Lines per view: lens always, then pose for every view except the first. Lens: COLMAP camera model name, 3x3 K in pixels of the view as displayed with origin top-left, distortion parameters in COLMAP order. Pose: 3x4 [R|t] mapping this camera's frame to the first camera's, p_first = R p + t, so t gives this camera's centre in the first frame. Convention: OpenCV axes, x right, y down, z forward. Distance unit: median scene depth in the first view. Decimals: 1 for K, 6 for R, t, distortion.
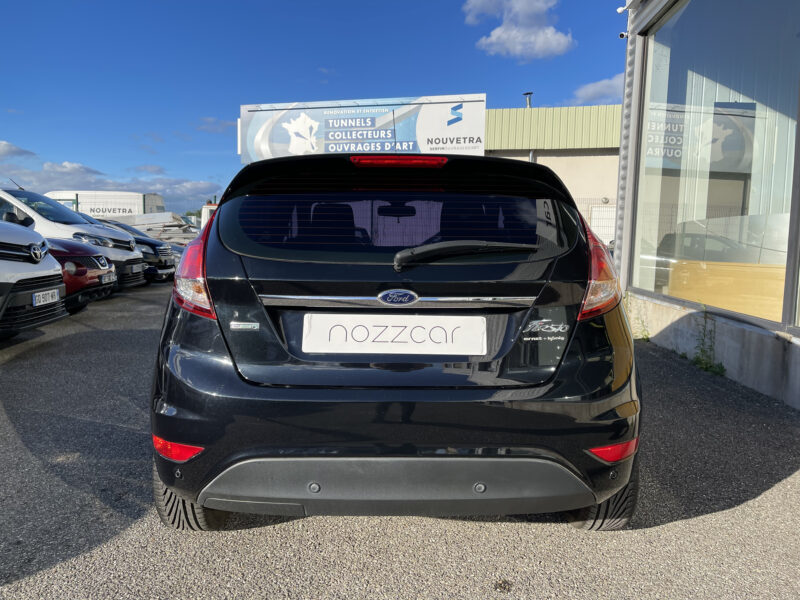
lens RADIAL K [[612.7, 0, 403.3], [0, 612.7, 301.6], [0, 0, 1]] dist [0.050352, -0.087497]
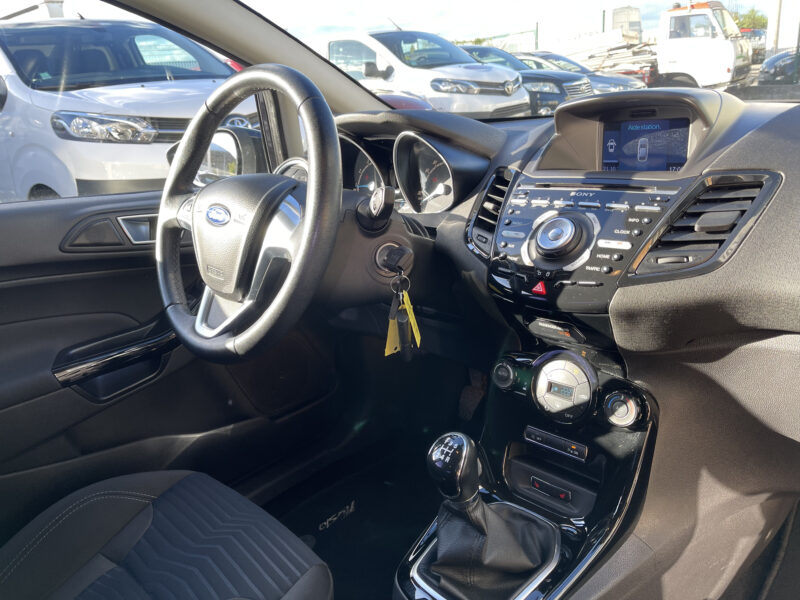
lens RADIAL K [[612.7, 0, 380.0], [0, 612.7, 287.5], [0, 0, 1]] dist [0.050352, -0.087497]
pose [[0.674604, 0.146978, -0.723400, 0.016677], [0.035910, 0.972283, 0.231032, -0.014837], [0.737306, -0.181832, 0.650628, 0.158166]]
